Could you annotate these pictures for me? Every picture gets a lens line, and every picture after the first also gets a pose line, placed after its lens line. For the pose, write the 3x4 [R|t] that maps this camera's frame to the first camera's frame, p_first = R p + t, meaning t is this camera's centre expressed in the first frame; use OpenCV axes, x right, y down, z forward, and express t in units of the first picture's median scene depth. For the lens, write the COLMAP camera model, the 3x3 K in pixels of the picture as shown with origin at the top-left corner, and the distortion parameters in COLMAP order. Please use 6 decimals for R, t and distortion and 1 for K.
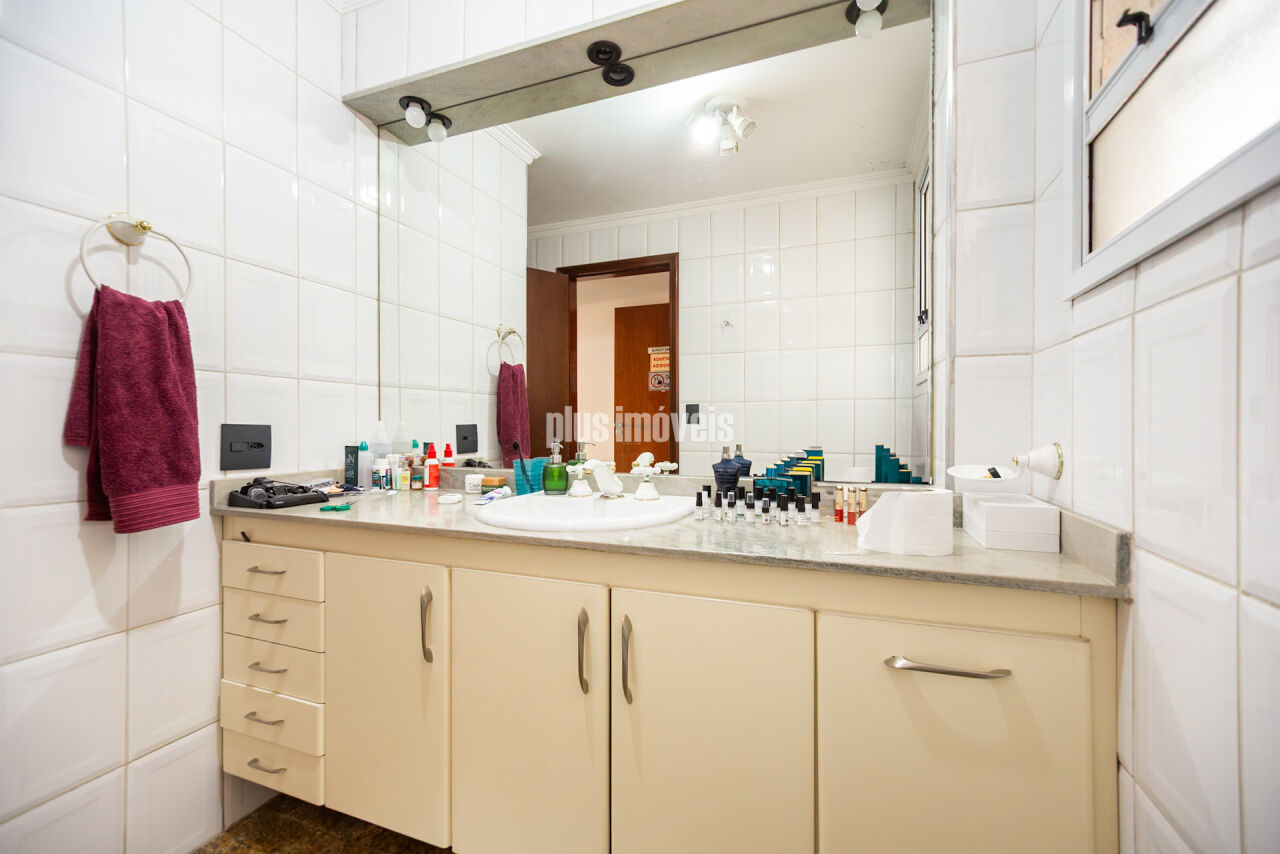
lens RADIAL K [[535.0, 0, 640.0], [0, 535.0, 427.0], [0, 0, 1]] dist [0.024627, 0.000088]
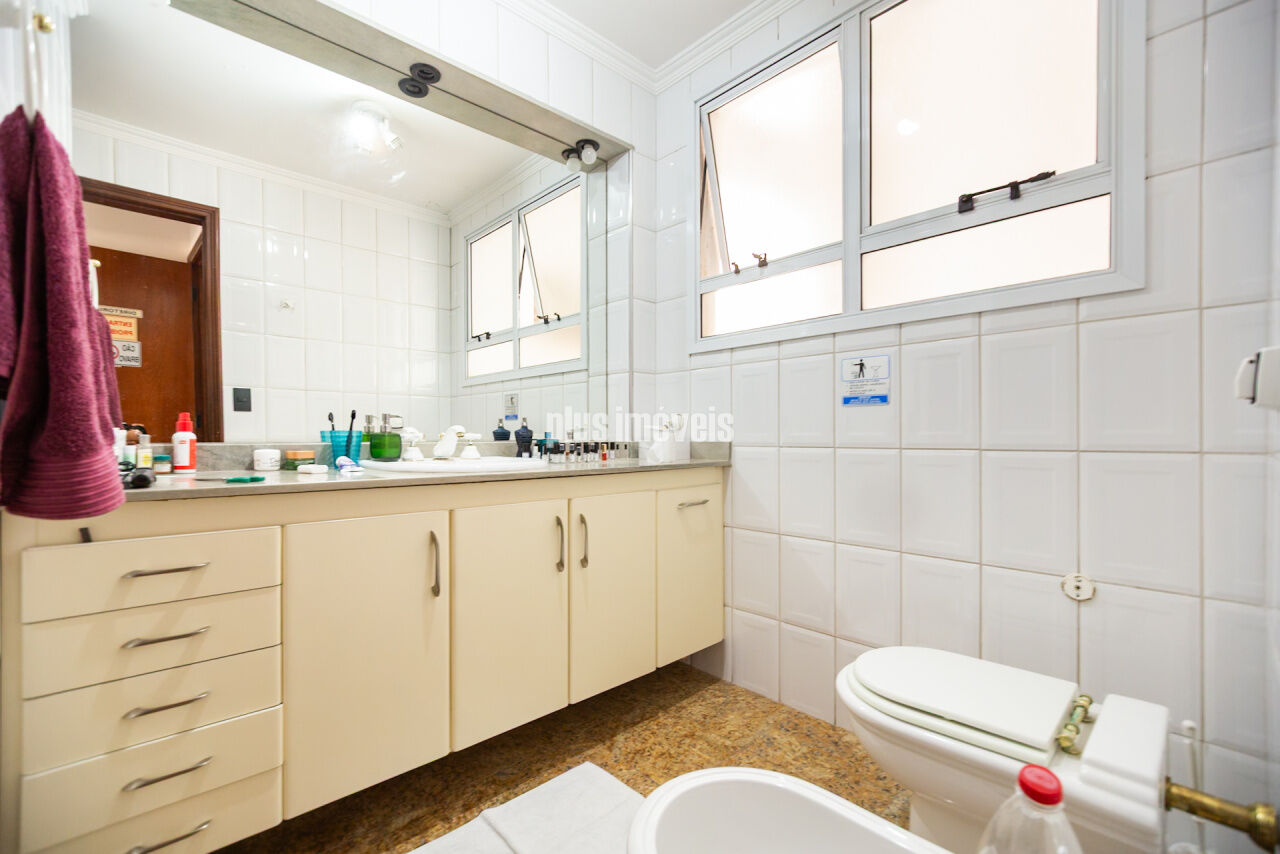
lens RADIAL K [[541.8, 0, 637.3], [0, 541.8, 436.6], [0, 0, 1]] dist [0.008650, 0.000095]
pose [[0.429467, -0.003082, 0.903077, -1.071502], [0.008329, 0.999965, -0.000549, 0.094598], [-0.903044, 0.007757, 0.429478, 0.125206]]
